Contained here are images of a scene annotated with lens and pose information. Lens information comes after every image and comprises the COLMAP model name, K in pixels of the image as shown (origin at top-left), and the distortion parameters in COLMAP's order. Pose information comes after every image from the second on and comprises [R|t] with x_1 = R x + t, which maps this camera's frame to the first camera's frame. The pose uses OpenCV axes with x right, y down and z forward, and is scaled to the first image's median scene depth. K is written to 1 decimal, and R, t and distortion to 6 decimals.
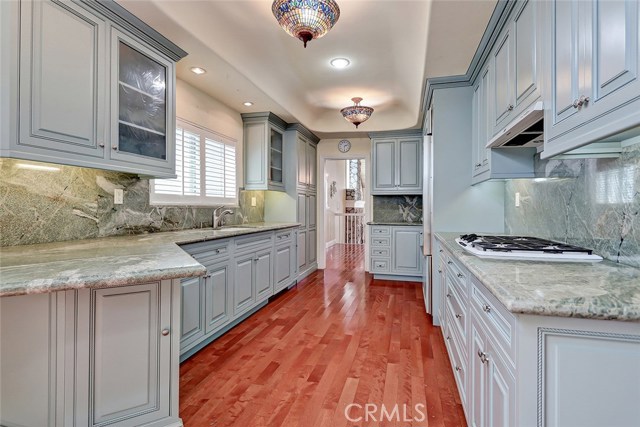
lens RADIAL K [[311.3, 0, 328.2], [0, 311.3, 208.5], [0, 0, 1]] dist [0.000753, -0.000286]
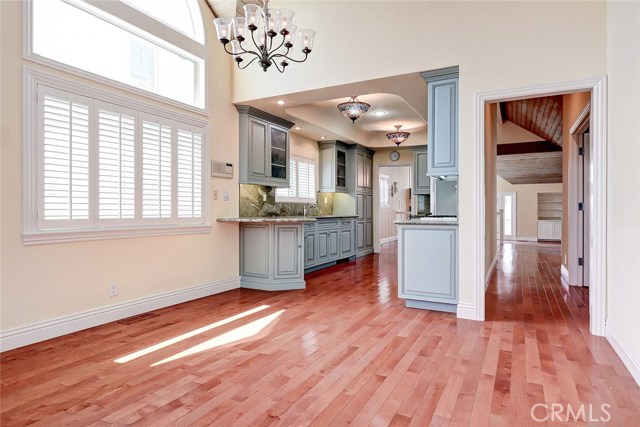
lens RADIAL K [[375.2, 0, 313.3], [0, 375.2, 213.0], [0, 0, 1]] dist [-0.003505, -0.002813]
pose [[0.969120, -0.002010, -0.246583, 0.146427], [0.003235, 0.999984, 0.004563, 0.031634], [0.246570, -0.005220, 0.969111, -0.772430]]
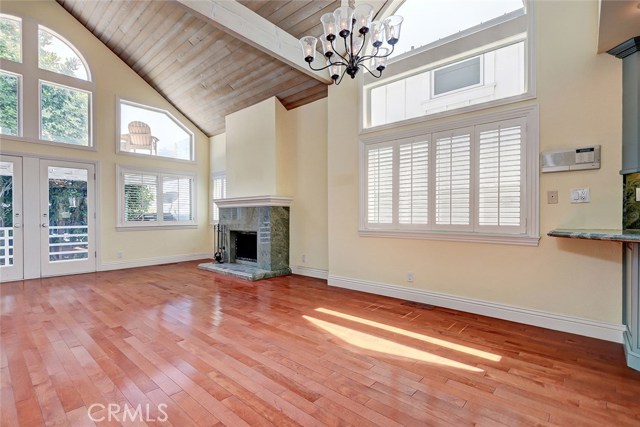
lens RADIAL K [[293.9, 0, 321.4], [0, 293.9, 218.6], [0, 0, 1]] dist [0.004182, -0.003233]
pose [[-0.447068, -0.001464, -0.894499, 0.401023], [-0.005817, 0.999982, 0.001271, 0.032069], [0.894481, 0.005772, -0.447069, 0.073848]]
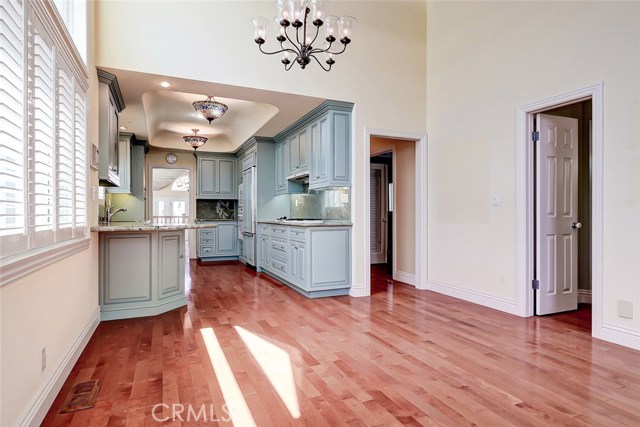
lens RADIAL K [[356.3, 0, 316.2], [0, 356.3, 216.1], [0, 0, 1]] dist [-0.000116, 0.002306]
pose [[0.795010, -0.009739, 0.606518, -0.474677], [0.006427, 0.999950, 0.007632, 0.026495], [-0.606562, -0.002169, 0.795033, -0.632314]]
